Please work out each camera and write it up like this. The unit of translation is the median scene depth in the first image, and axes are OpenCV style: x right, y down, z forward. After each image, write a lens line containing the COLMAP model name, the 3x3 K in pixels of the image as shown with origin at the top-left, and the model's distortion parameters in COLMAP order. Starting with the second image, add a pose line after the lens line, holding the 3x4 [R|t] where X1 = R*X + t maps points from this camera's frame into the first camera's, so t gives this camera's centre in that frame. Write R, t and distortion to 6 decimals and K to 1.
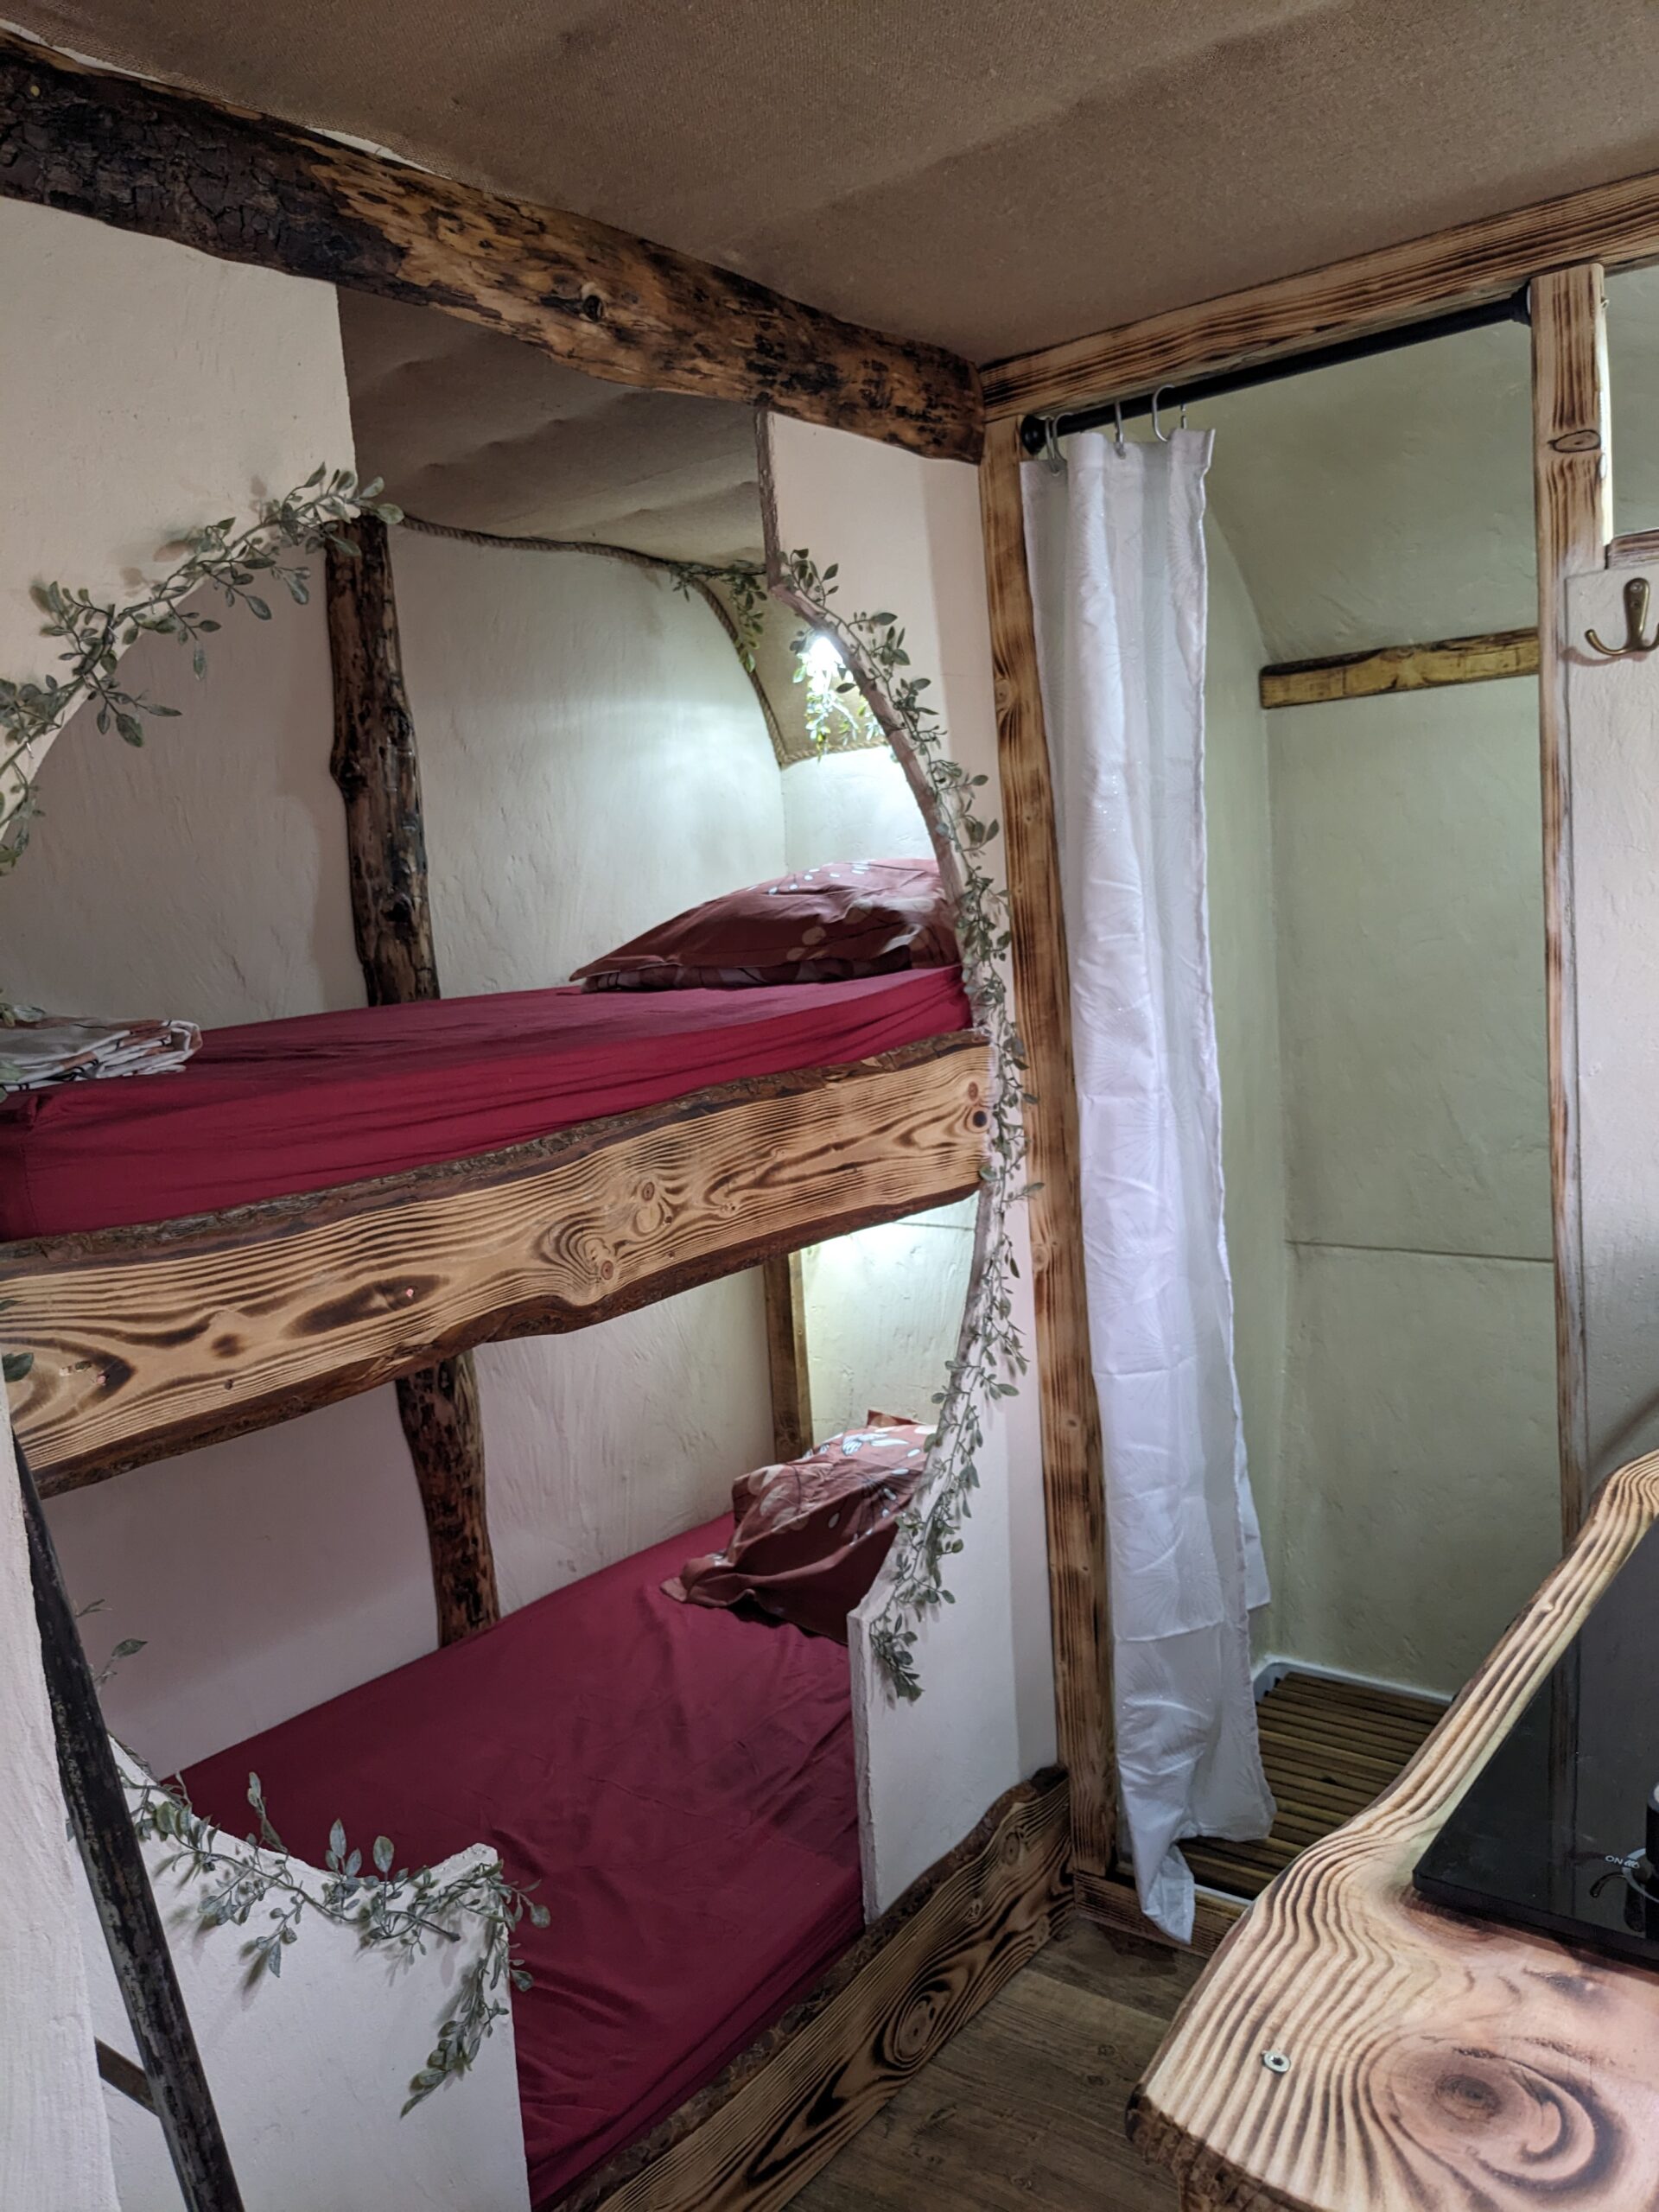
lens RADIAL K [[1773.9, 0, 829.5], [0, 1773.9, 1106.0], [0, 0, 1]] dist [-0.009602, -0.009946]
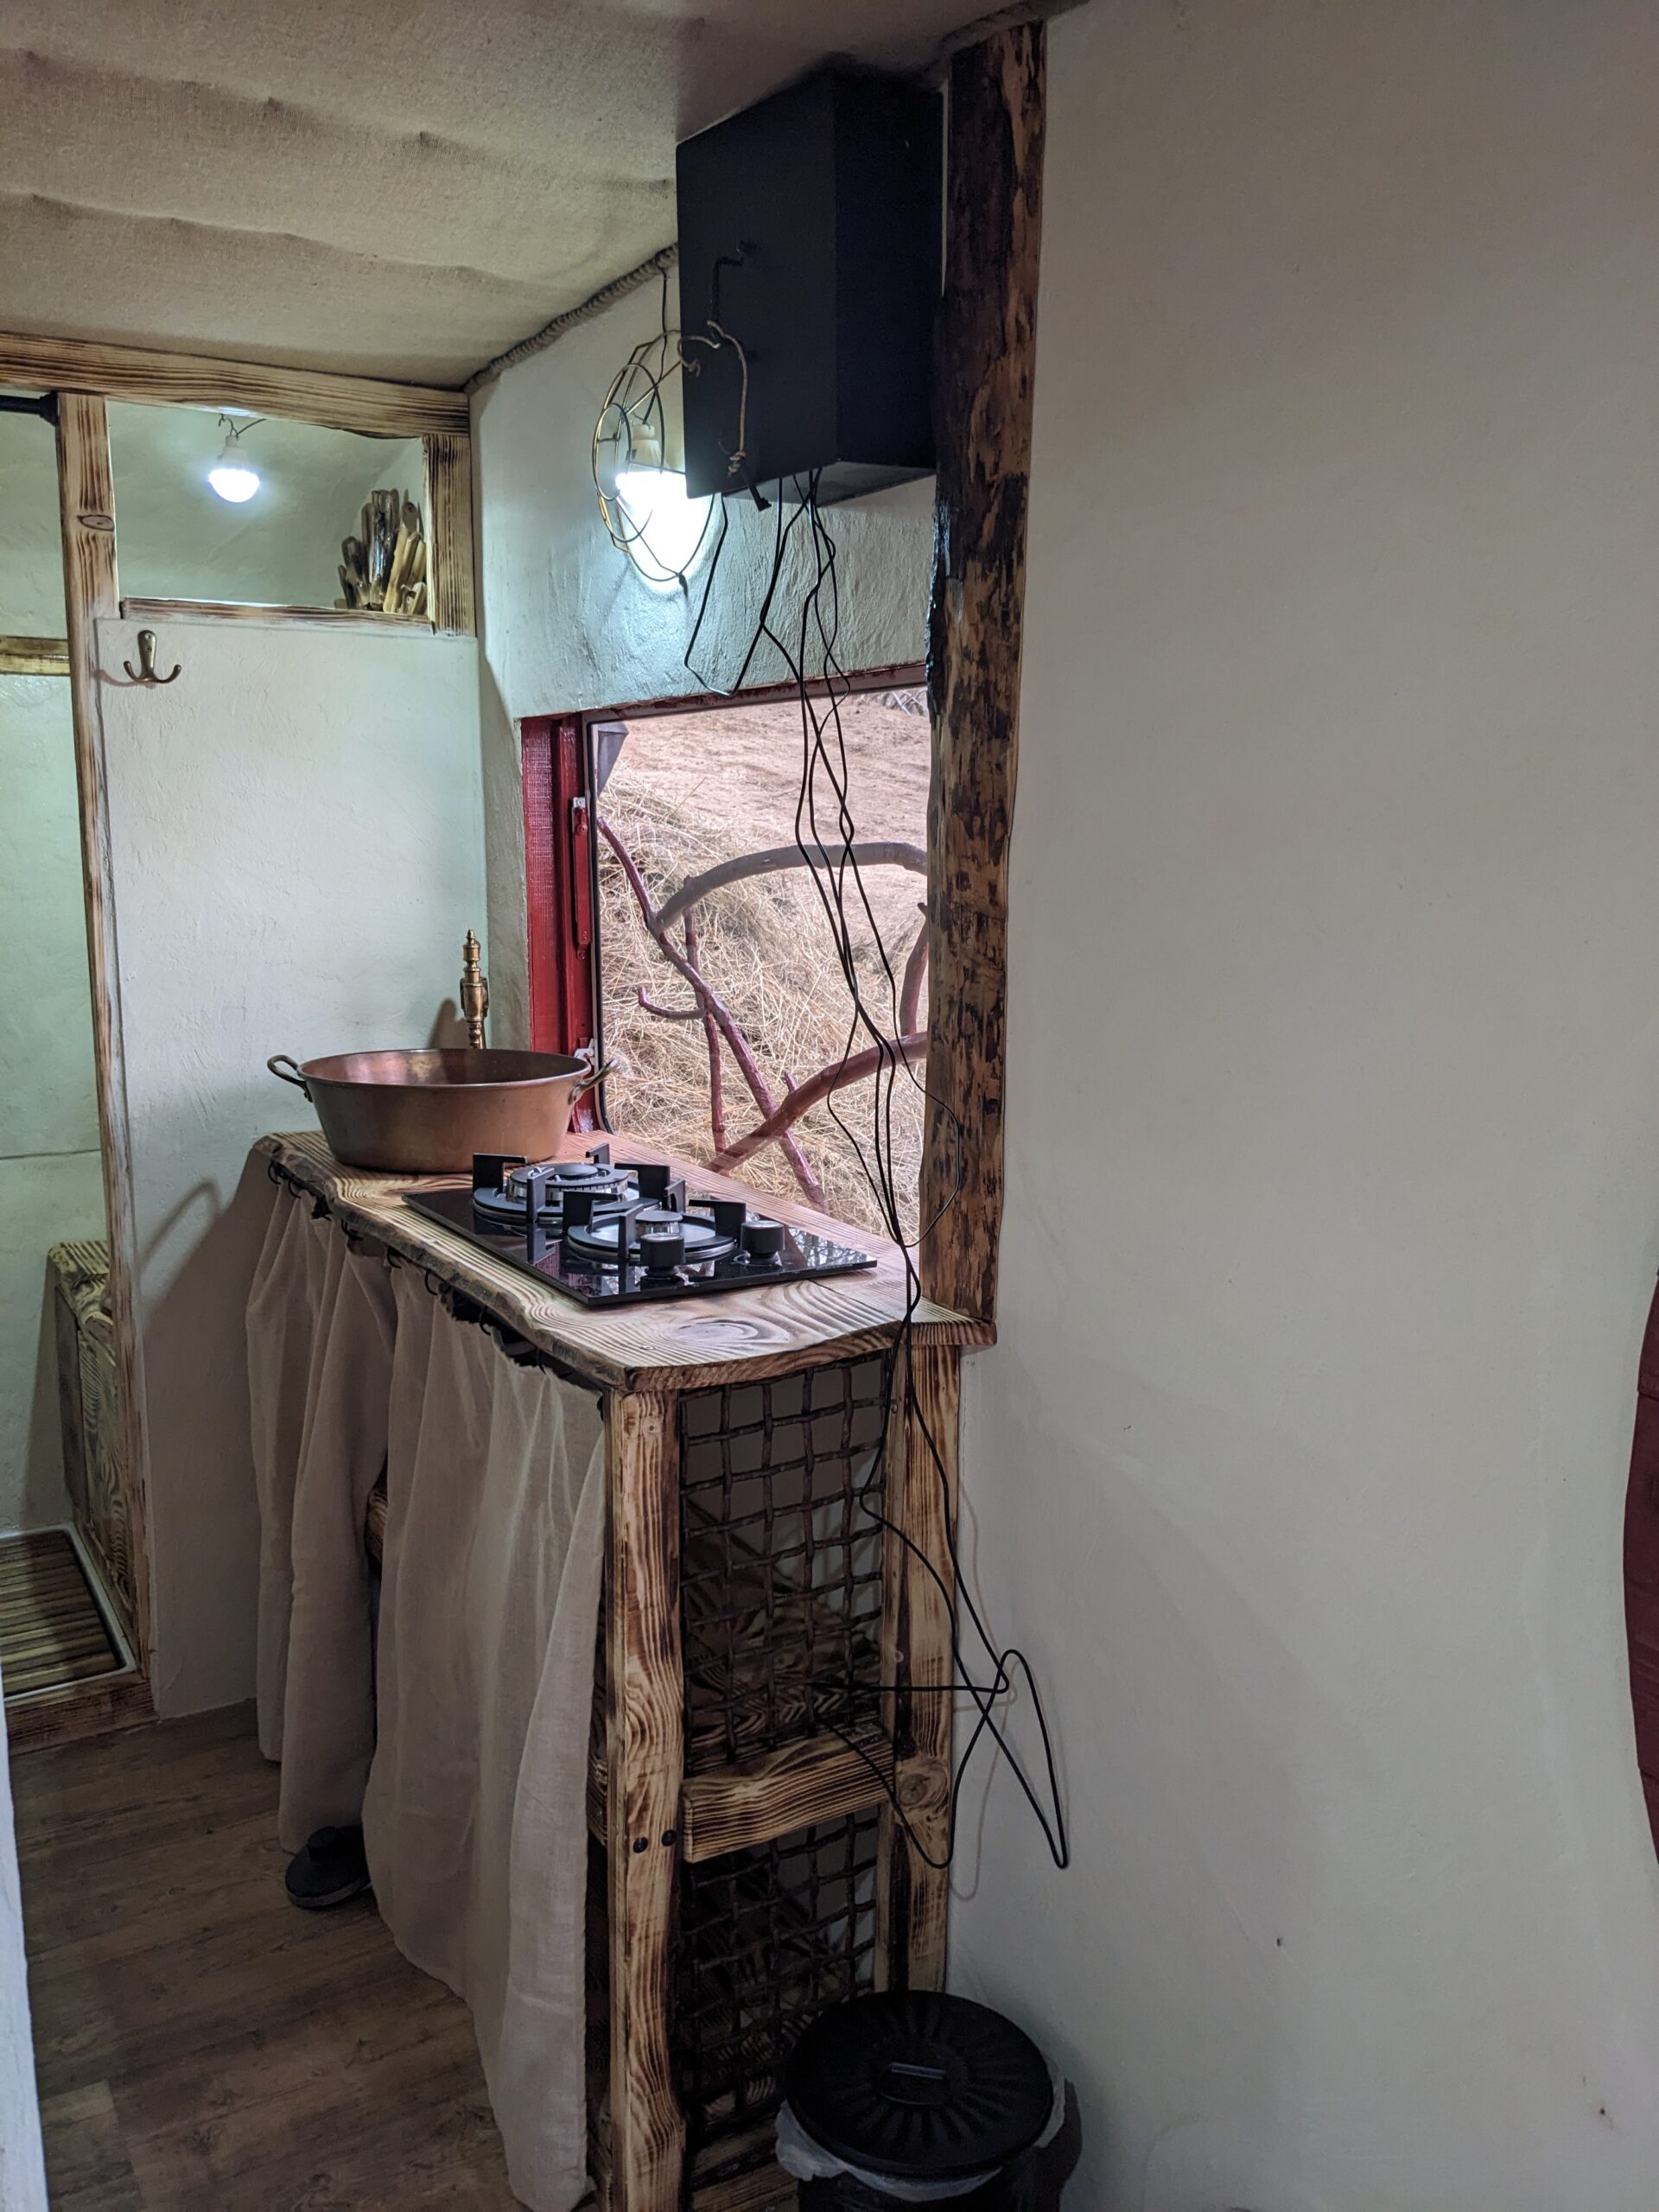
lens RADIAL K [[1773.9, 0, 829.5], [0, 1773.9, 1106.0], [0, 0, 1]] dist [-0.009602, -0.009946]
pose [[0.383472, -0.074360, 0.920554, -0.663357], [0.072568, 0.996098, 0.050233, 0.052507], [-0.920697, 0.047540, 0.387372, -0.044984]]
